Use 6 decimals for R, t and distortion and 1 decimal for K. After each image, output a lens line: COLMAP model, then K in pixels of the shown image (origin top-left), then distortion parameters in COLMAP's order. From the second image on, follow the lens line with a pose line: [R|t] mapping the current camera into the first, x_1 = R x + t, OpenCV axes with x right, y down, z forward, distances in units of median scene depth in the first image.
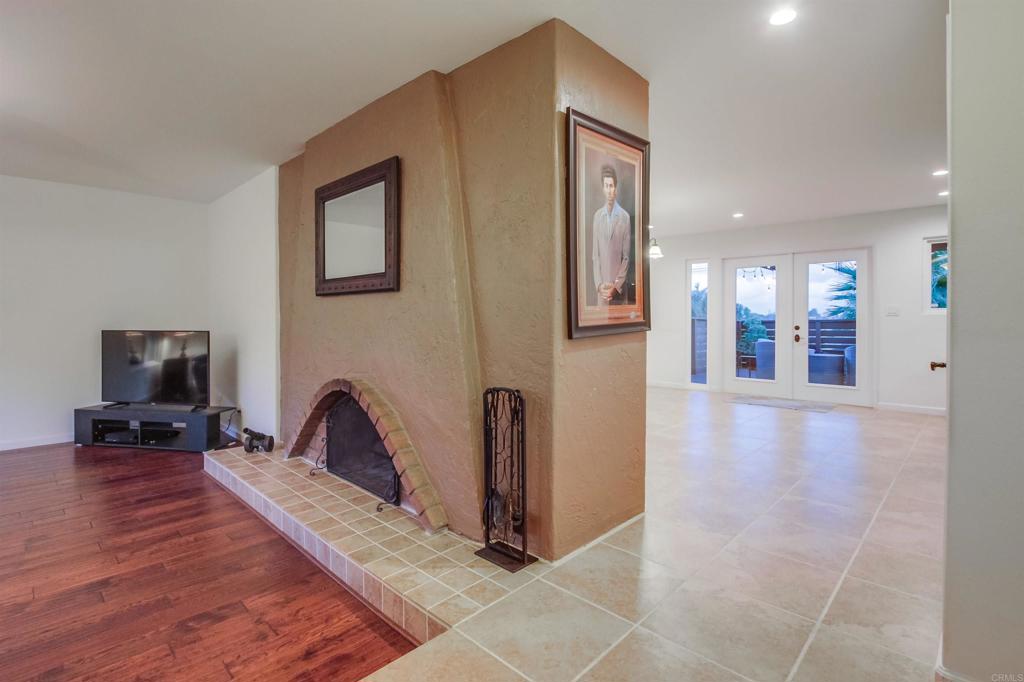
lens RADIAL K [[489.1, 0, 505.3], [0, 489.1, 318.1], [0, 0, 1]] dist [-0.010230, 0.000247]
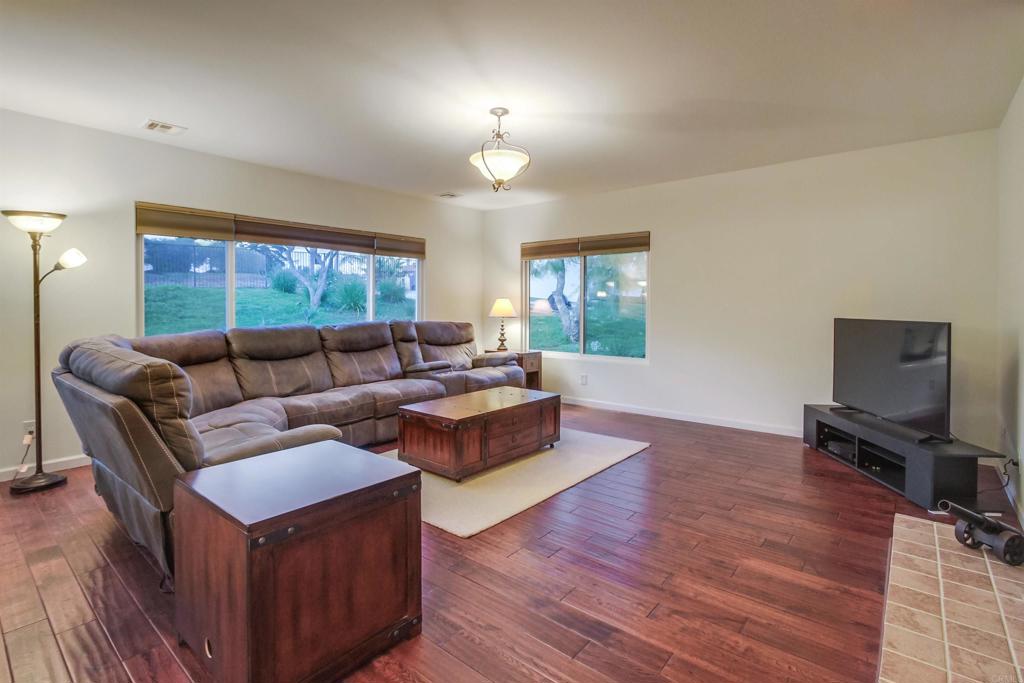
lens RADIAL K [[489.1, 0, 505.3], [0, 489.1, 318.6], [0, 0, 1]] dist [-0.010230, 0.000247]
pose [[0.077141, 0.024873, -0.996710, -0.045487], [-0.003880, 0.999689, 0.024647, 0.011647], [0.997013, 0.001966, 0.077214, 0.580104]]
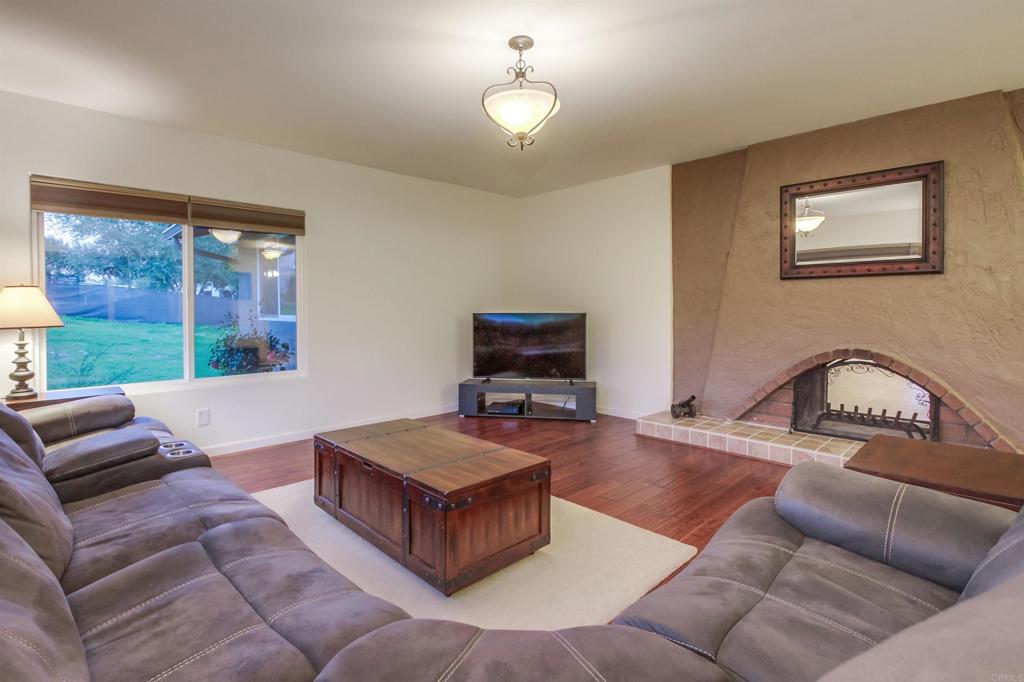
lens RADIAL K [[480.6, 0, 515.2], [0, 480.6, 321.8], [0, 0, 1]] dist [-0.001520, 0.000097]
pose [[0.999861, -0.003723, -0.016270, -1.144346], [0.004082, 0.999748, 0.022068, 0.030479], [0.016183, -0.022131, 0.999624, -0.178435]]
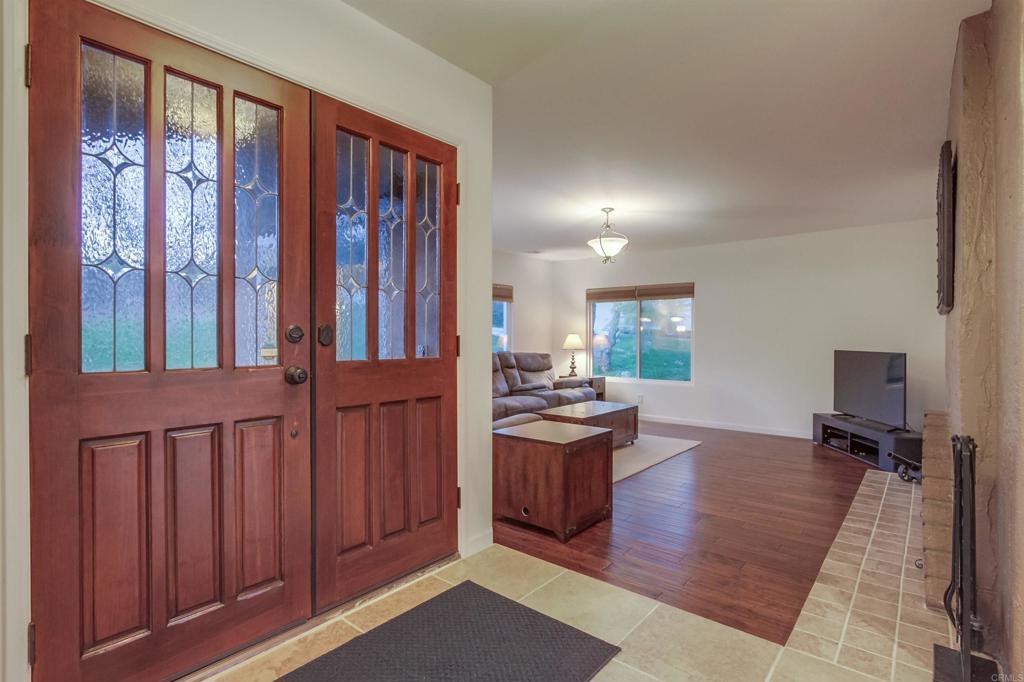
lens RADIAL K [[505.3, 0, 526.0], [0, 505.3, 344.1], [0, 0, 1]] dist [0.000121, 0.000198]
pose [[0.106215, 0.013221, -0.994255, 0.493344], [-0.006449, 0.999900, 0.012607, -0.000811], [0.994322, 0.005072, 0.106289, 0.201730]]
